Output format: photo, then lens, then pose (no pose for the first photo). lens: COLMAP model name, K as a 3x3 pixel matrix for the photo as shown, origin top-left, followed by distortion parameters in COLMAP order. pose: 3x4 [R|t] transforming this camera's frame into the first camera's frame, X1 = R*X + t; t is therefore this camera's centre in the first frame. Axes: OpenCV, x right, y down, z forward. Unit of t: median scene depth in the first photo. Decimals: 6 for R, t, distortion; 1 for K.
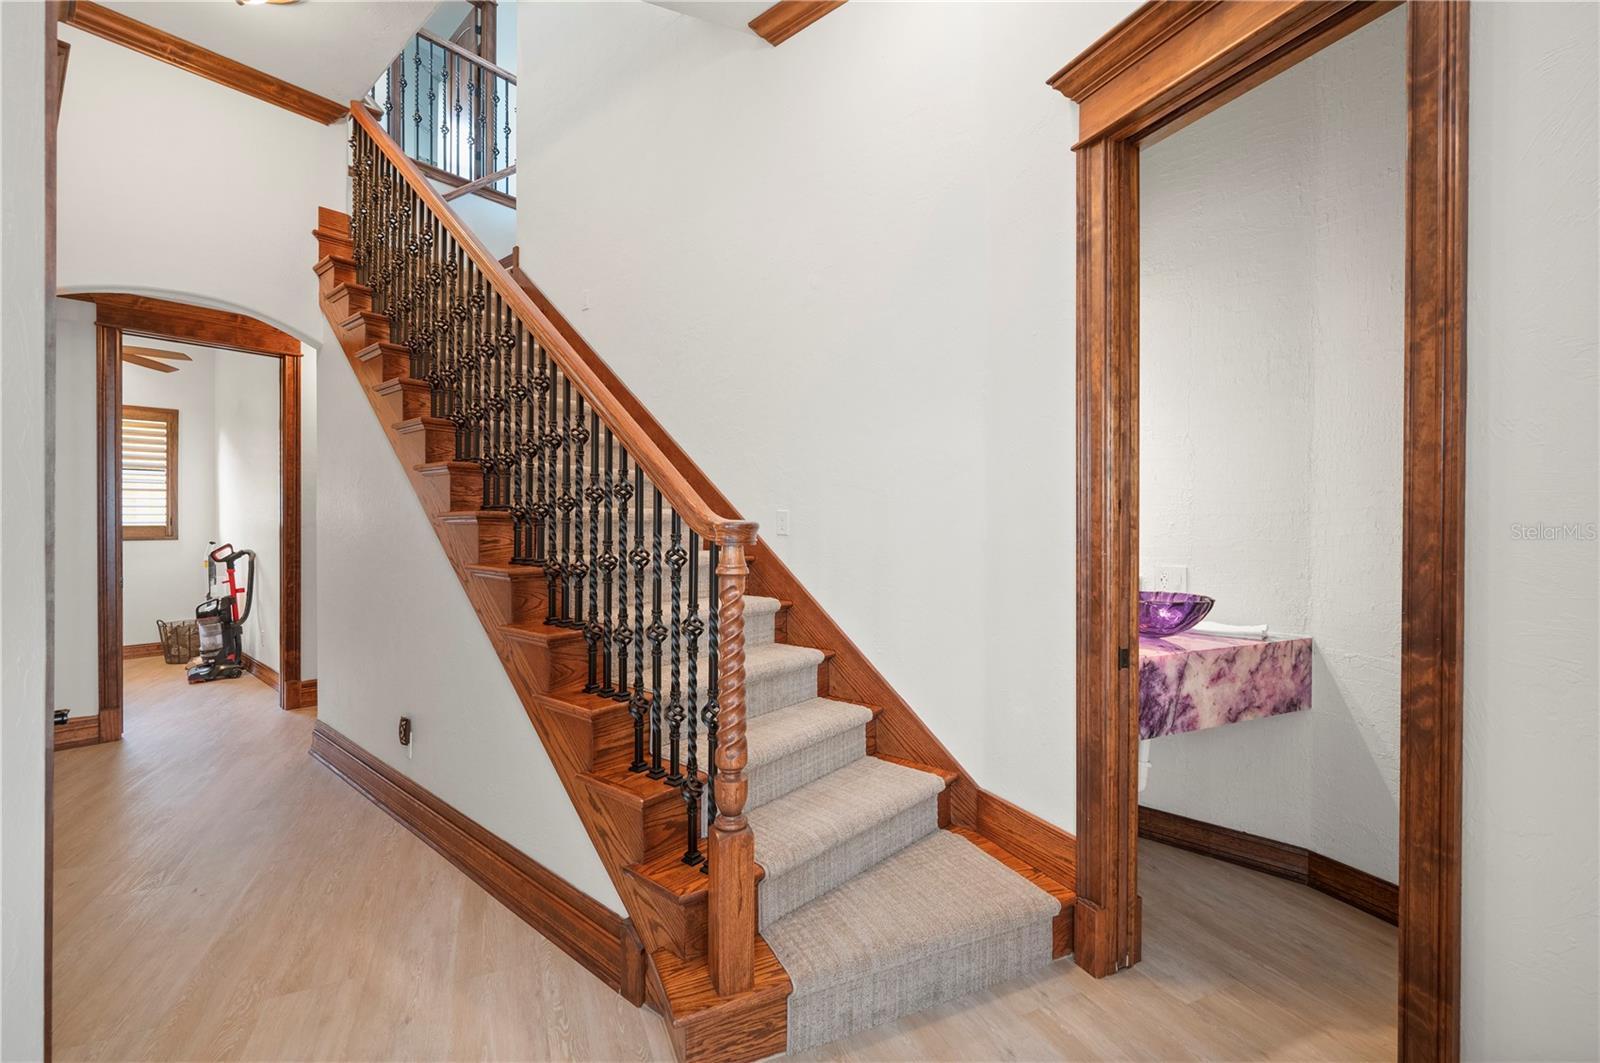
lens RADIAL K [[681.1, 0, 800.5], [0, 681.1, 526.6], [0, 0, 1]] dist [-0.006849, 0.000897]
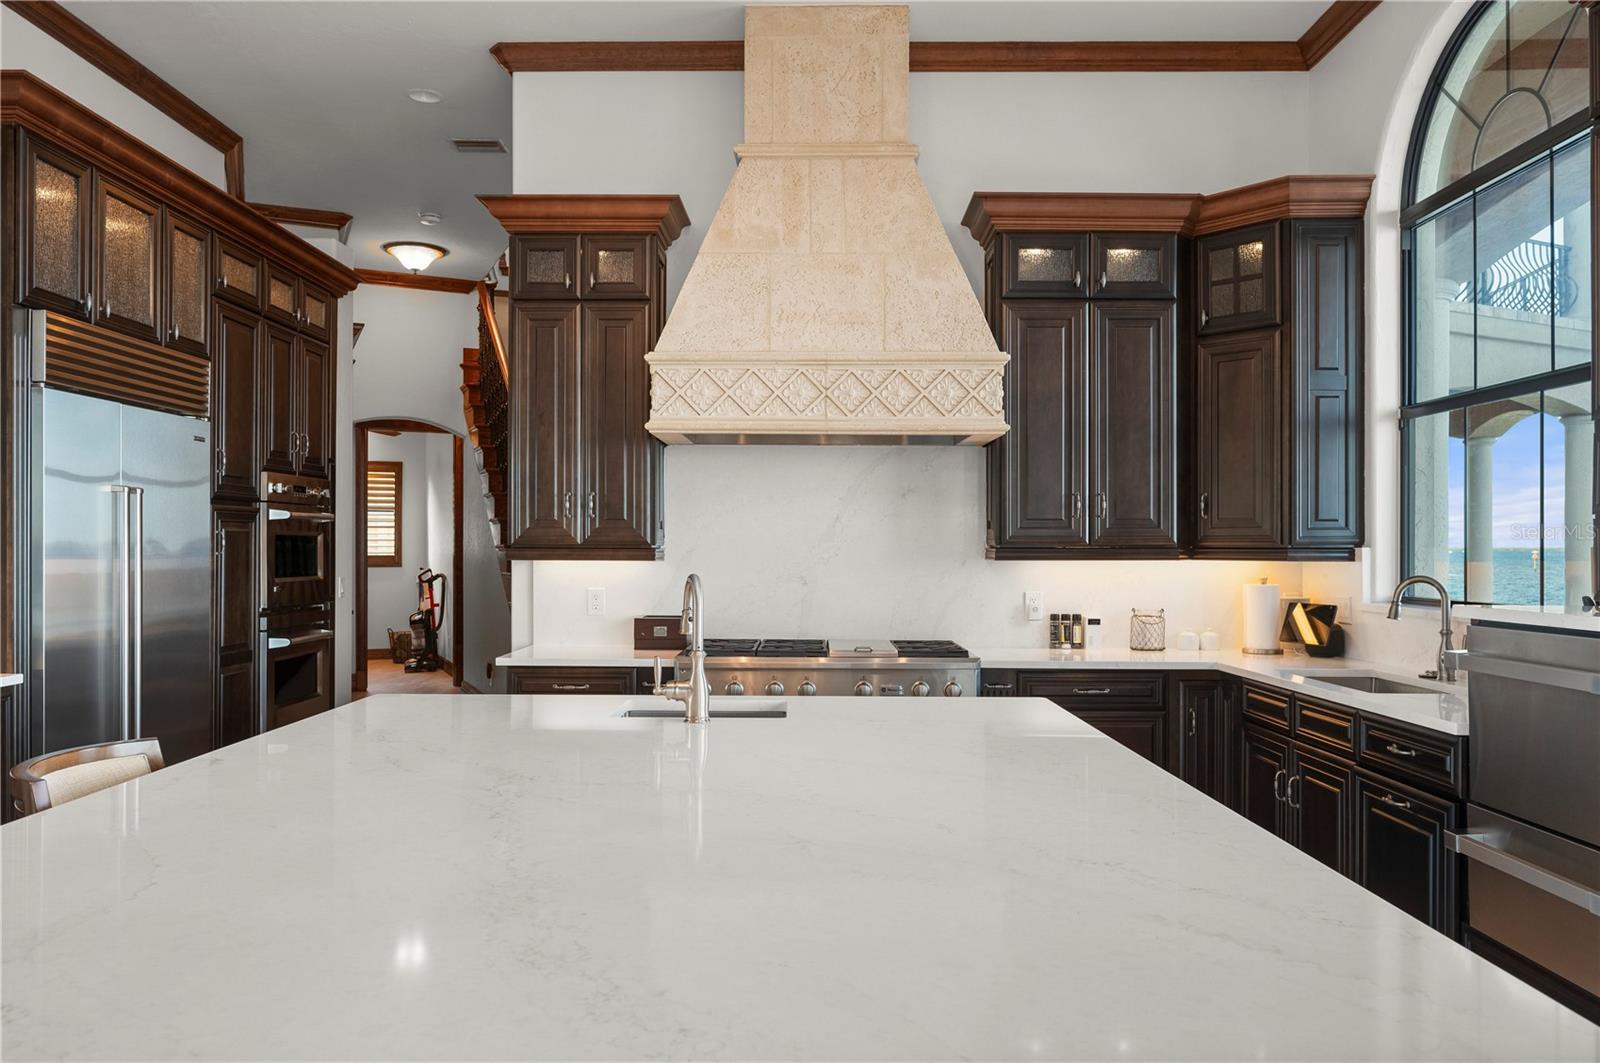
lens RADIAL K [[1148.3, 0, 799.1], [0, 1148.3, 544.9], [0, 0, 1]] dist [-0.016649, 0.010231]
pose [[0.910222, -0.007564, -0.414052, 0.703698], [0.002484, 0.999915, -0.012805, 0.009077], [0.414113, 0.010627, 0.910163, -0.699198]]
